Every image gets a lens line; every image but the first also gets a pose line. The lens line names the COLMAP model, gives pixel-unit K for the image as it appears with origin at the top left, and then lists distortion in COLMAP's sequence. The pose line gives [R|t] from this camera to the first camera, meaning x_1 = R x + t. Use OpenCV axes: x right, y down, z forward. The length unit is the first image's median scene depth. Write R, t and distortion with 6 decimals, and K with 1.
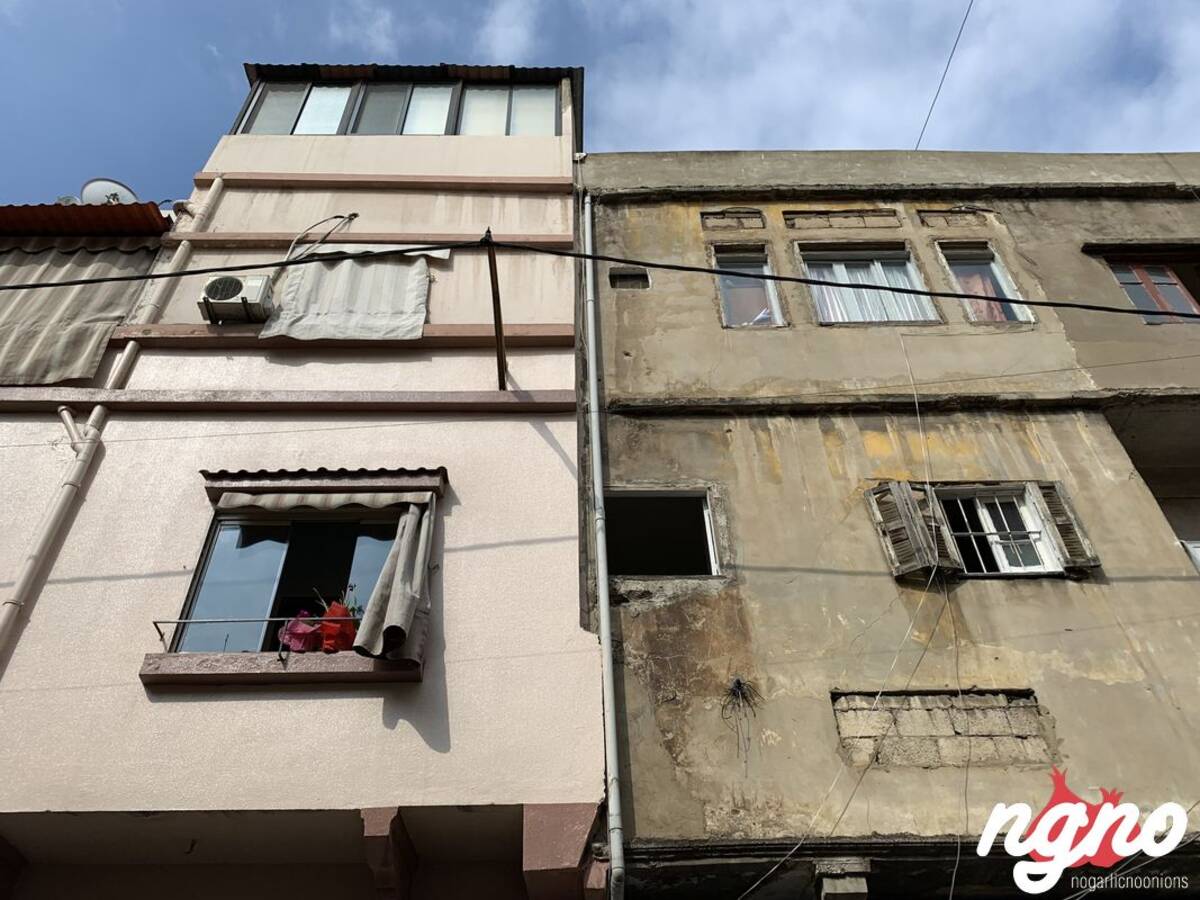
lens RADIAL K [[924.5, 0, 597.2], [0, 924.5, 453.4], [0, 0, 1]] dist [-0.007351, -0.001080]
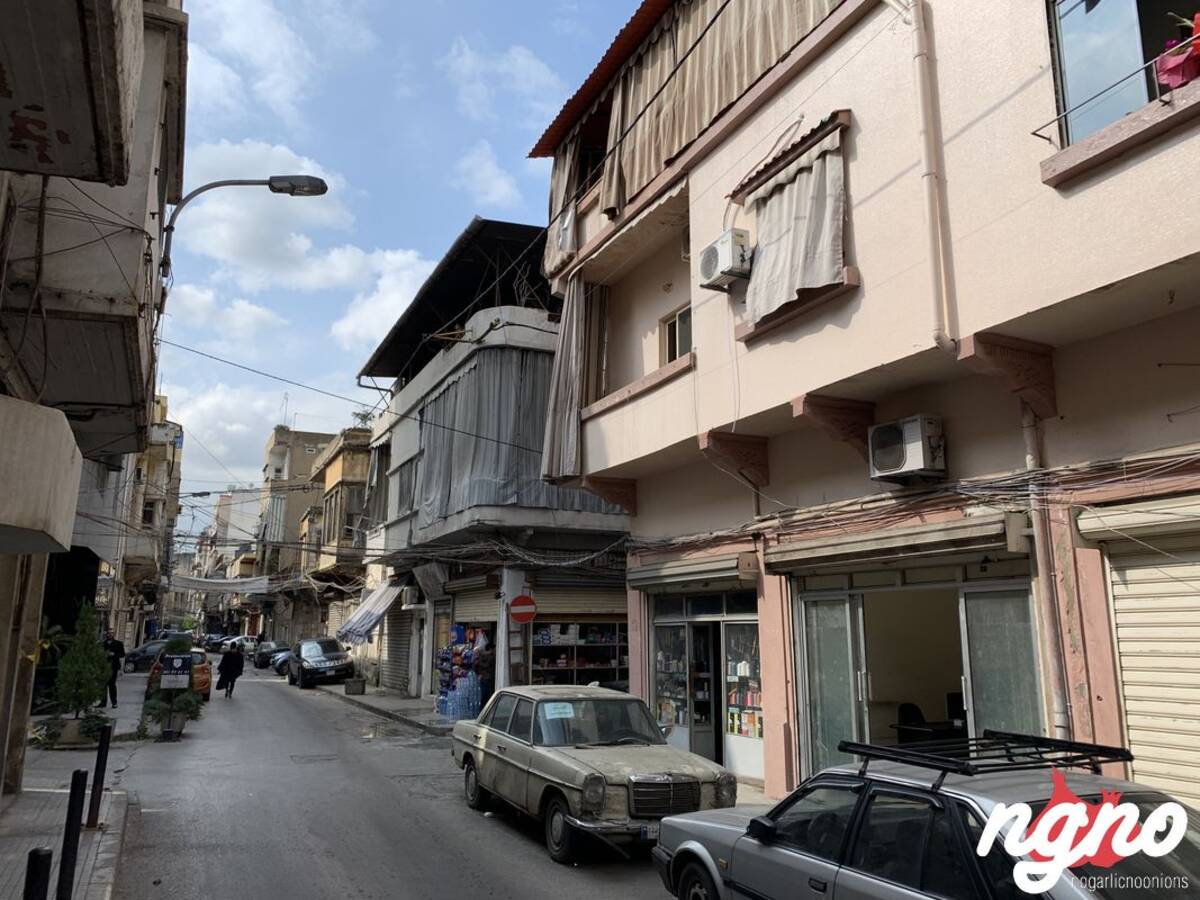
lens RADIAL K [[924.5, 0, 599.7], [0, 924.5, 446.4], [0, 0, 1]] dist [-0.007351, -0.001080]
pose [[0.410619, -0.168183, -0.896162, 0.201384], [0.623997, 0.768473, 0.141694, -0.001634], [0.664845, -0.617385, 0.420495, 0.001334]]
